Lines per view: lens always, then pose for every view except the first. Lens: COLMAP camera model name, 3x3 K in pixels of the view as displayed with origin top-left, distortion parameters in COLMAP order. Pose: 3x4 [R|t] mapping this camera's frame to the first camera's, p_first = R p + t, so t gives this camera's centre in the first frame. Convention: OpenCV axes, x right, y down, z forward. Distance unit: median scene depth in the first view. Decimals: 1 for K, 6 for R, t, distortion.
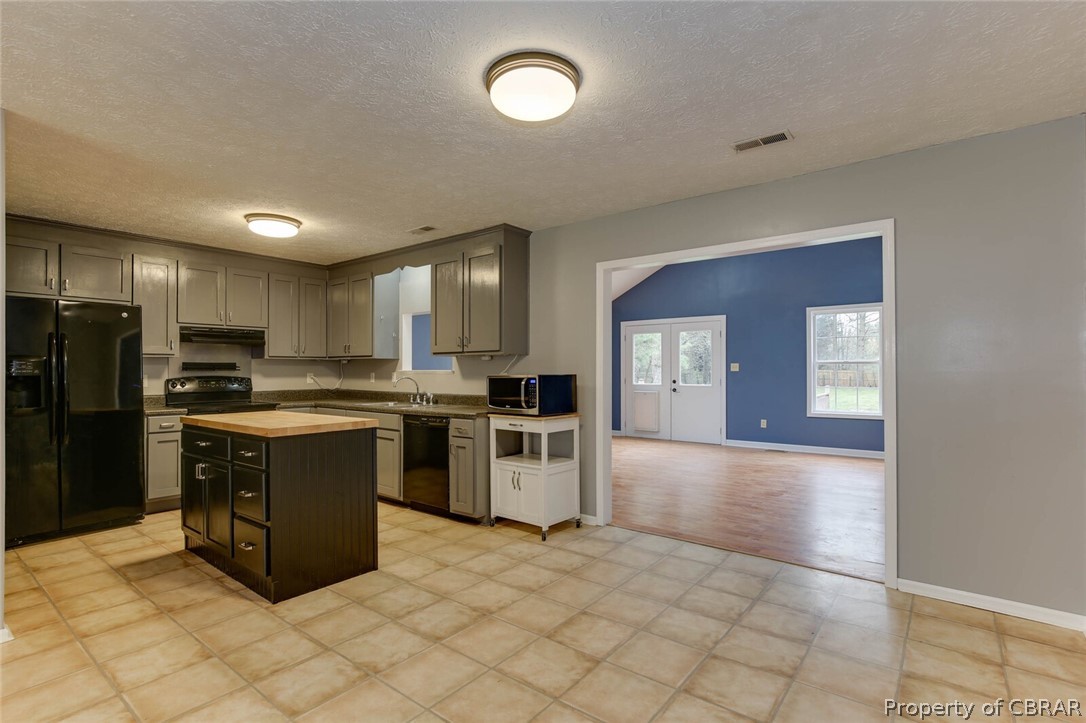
lens RADIAL K [[505.7, 0, 553.1], [0, 505.7, 365.5], [0, 0, 1]] dist [0.002179, 0.000146]
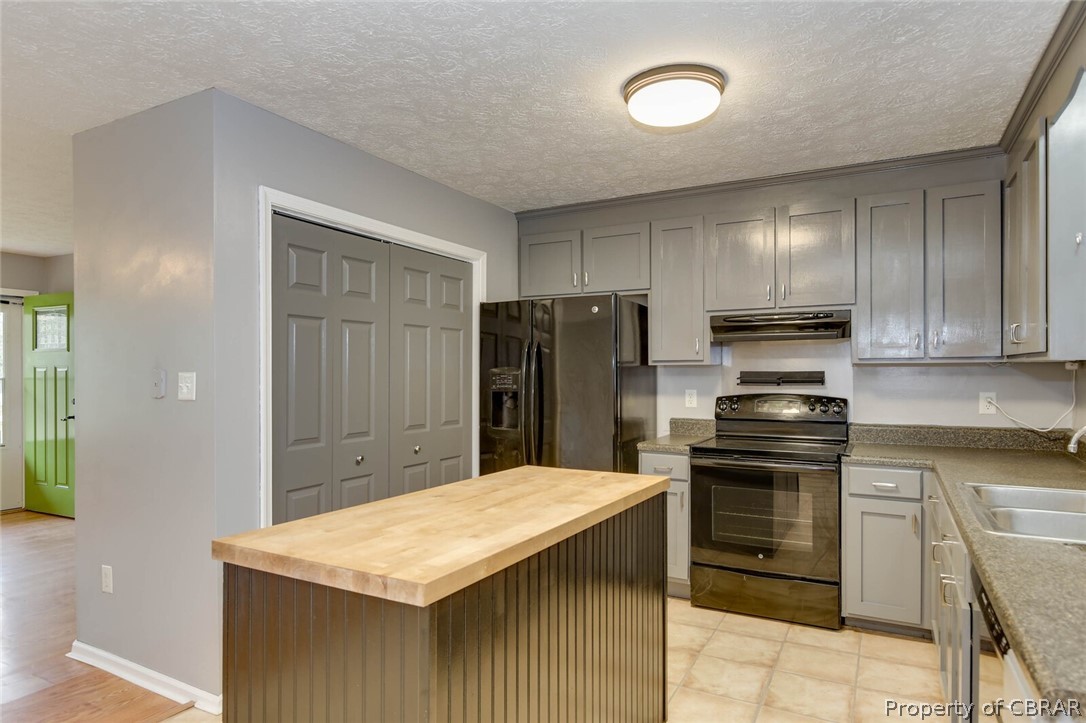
lens RADIAL K [[628.1, 0, 544.3], [0, 628.1, 369.2], [0, 0, 1]] dist [-0.001276, 0.000075]
pose [[0.157067, -0.000848, -0.987588, 0.020806], [0.010958, 0.999940, 0.000884, -0.011368], [0.987527, -0.010961, 0.157067, 0.578831]]
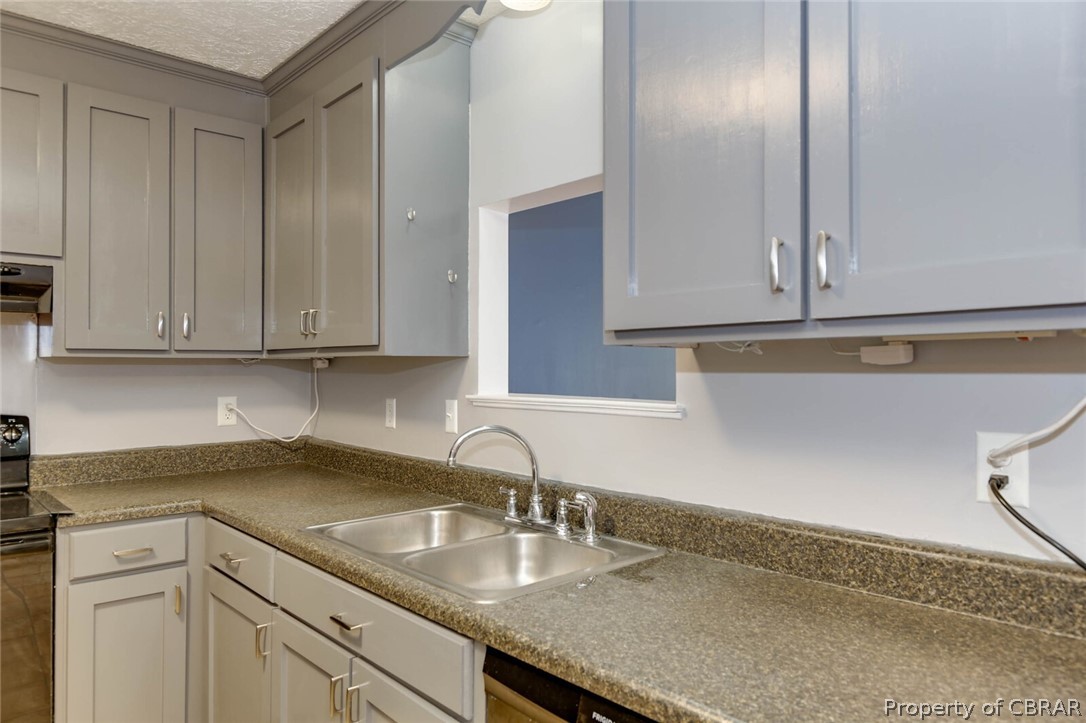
lens RADIAL K [[734.6, 0, 540.6], [0, 734.6, 355.8], [0, 0, 1]] dist [0.039207, 0.001034]
pose [[0.980546, -0.001368, -0.196283, -0.182644], [-0.000456, 0.999957, -0.009251, -0.009515], [0.196287, 0.009161, 0.980504, 0.601044]]
